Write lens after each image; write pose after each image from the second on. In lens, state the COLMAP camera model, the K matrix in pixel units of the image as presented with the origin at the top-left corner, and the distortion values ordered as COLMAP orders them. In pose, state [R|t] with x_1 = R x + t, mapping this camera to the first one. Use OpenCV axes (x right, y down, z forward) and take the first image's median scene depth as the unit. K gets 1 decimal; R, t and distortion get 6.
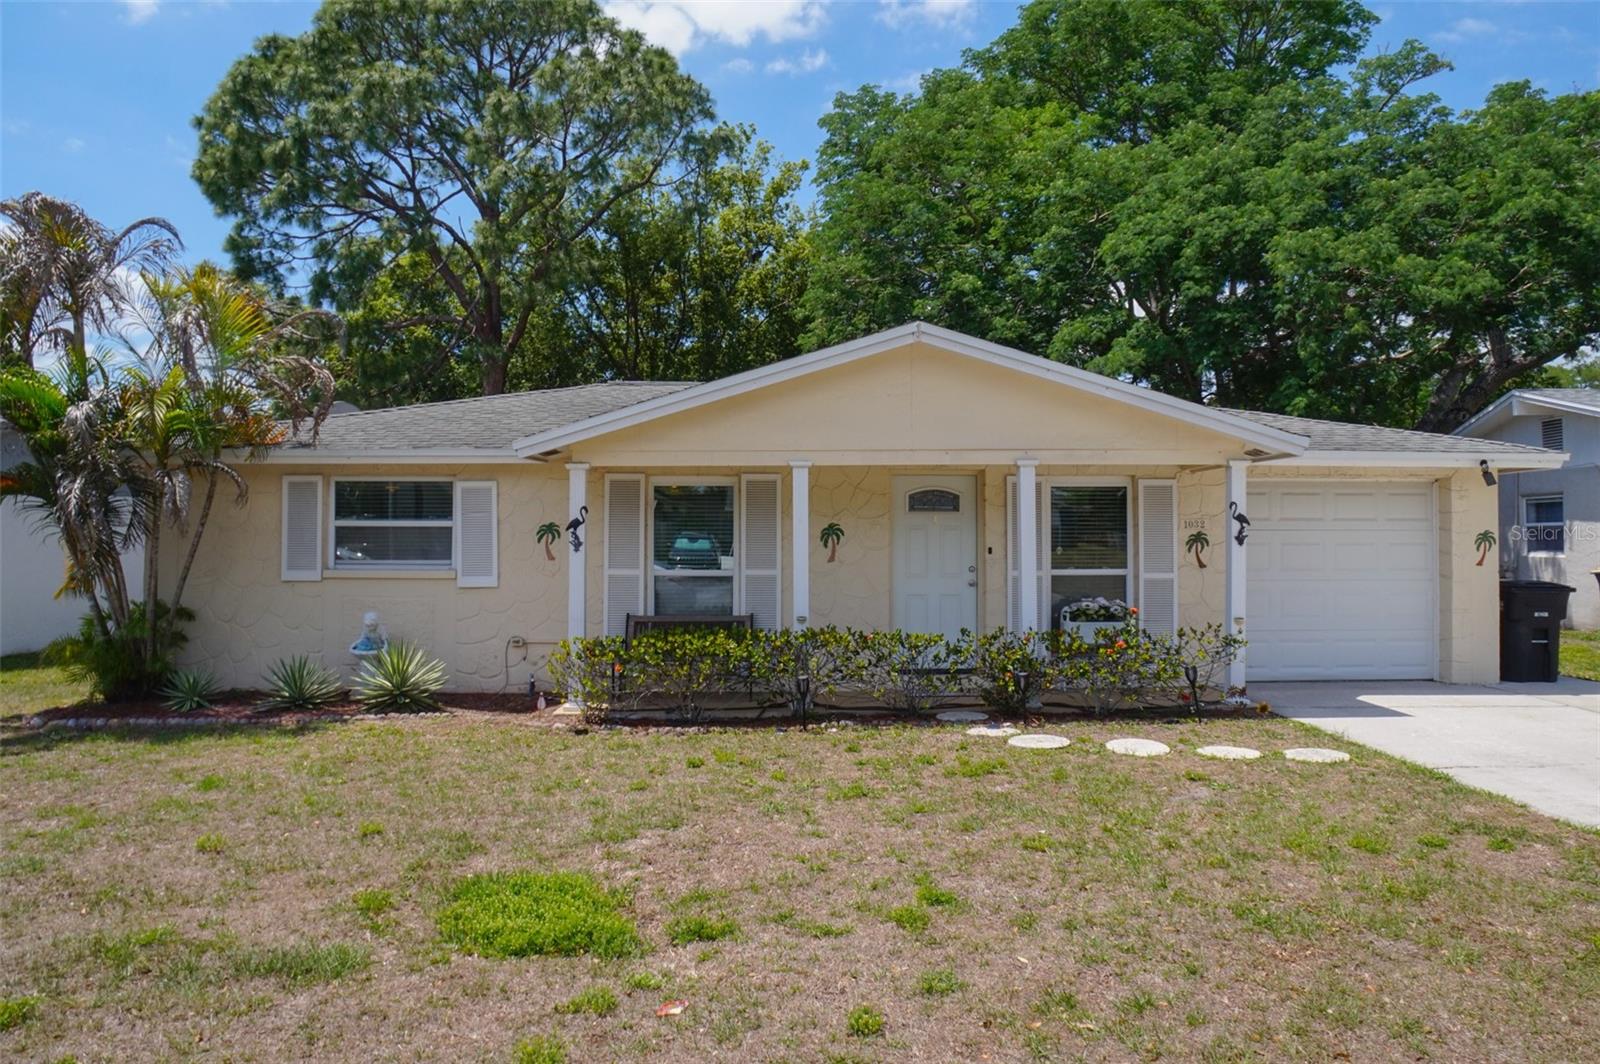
lens RADIAL K [[1137.0, 0, 823.9], [0, 1137.0, 510.6], [0, 0, 1]] dist [-0.059804, 0.005570]
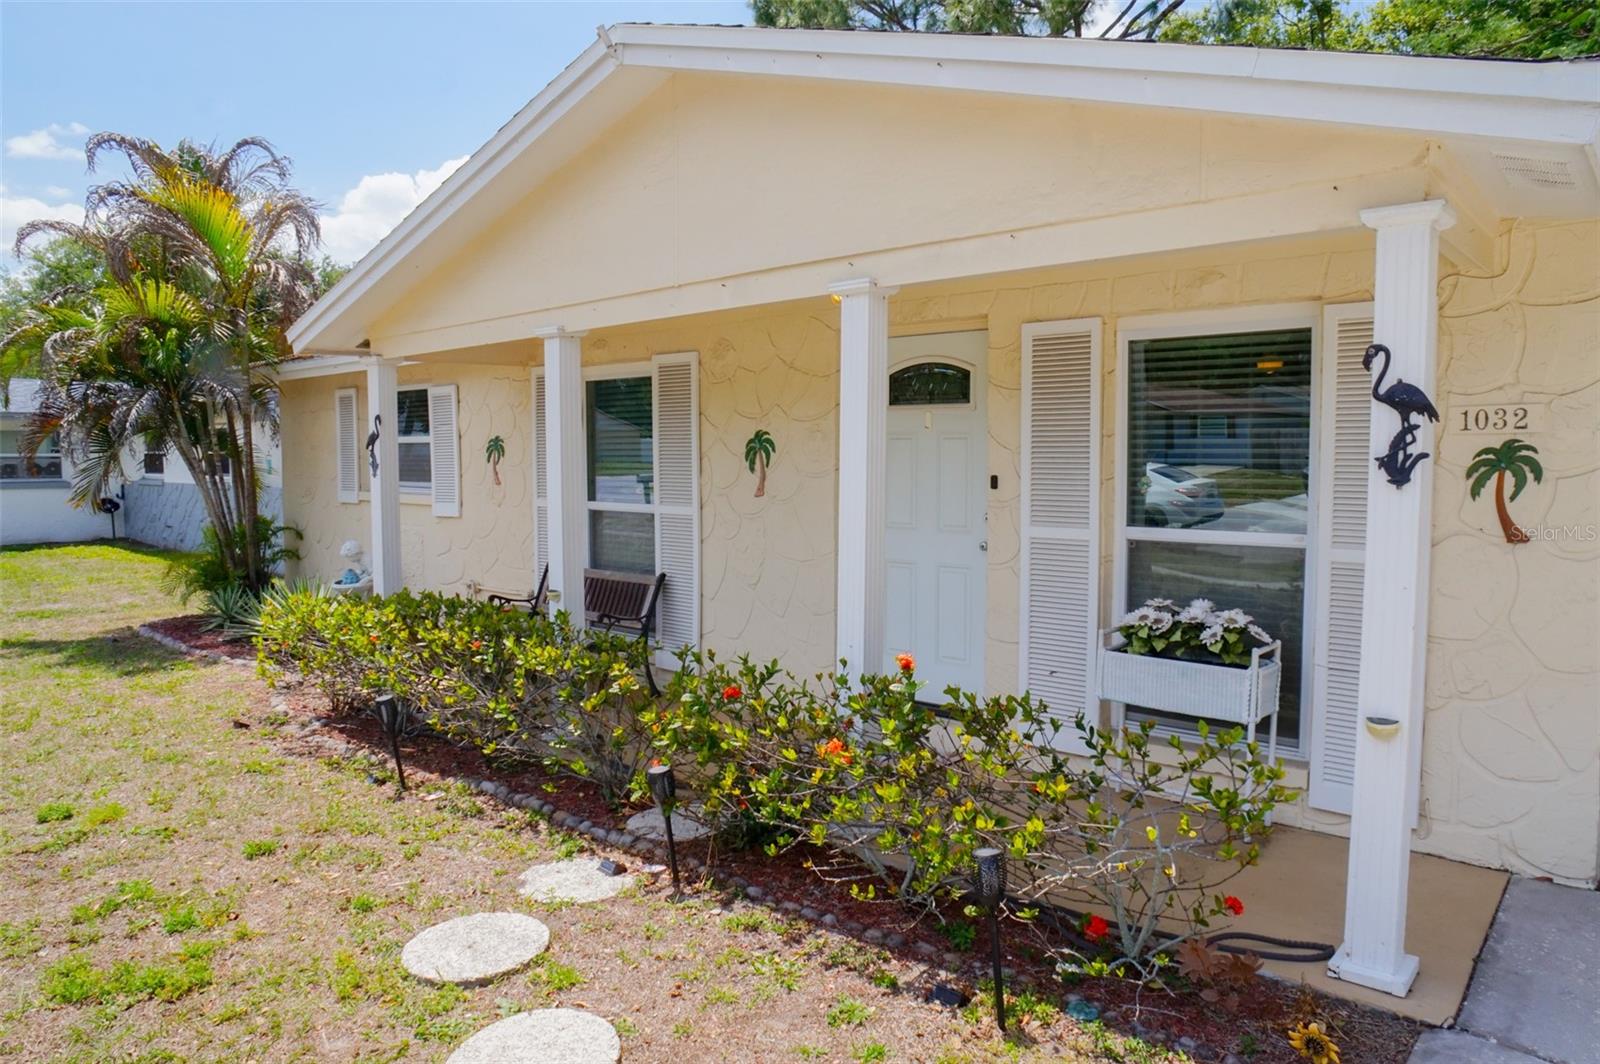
lens RADIAL K [[1090.3, 0, 823.9], [0, 1090.3, 525.2], [0, 0, 1]] dist [-0.034574, 0.002373]
pose [[0.714595, 0.045349, -0.698067, 0.447344], [0.024456, 0.995667, 0.089718, 0.010724], [0.699111, -0.081184, 0.710390, 0.657728]]
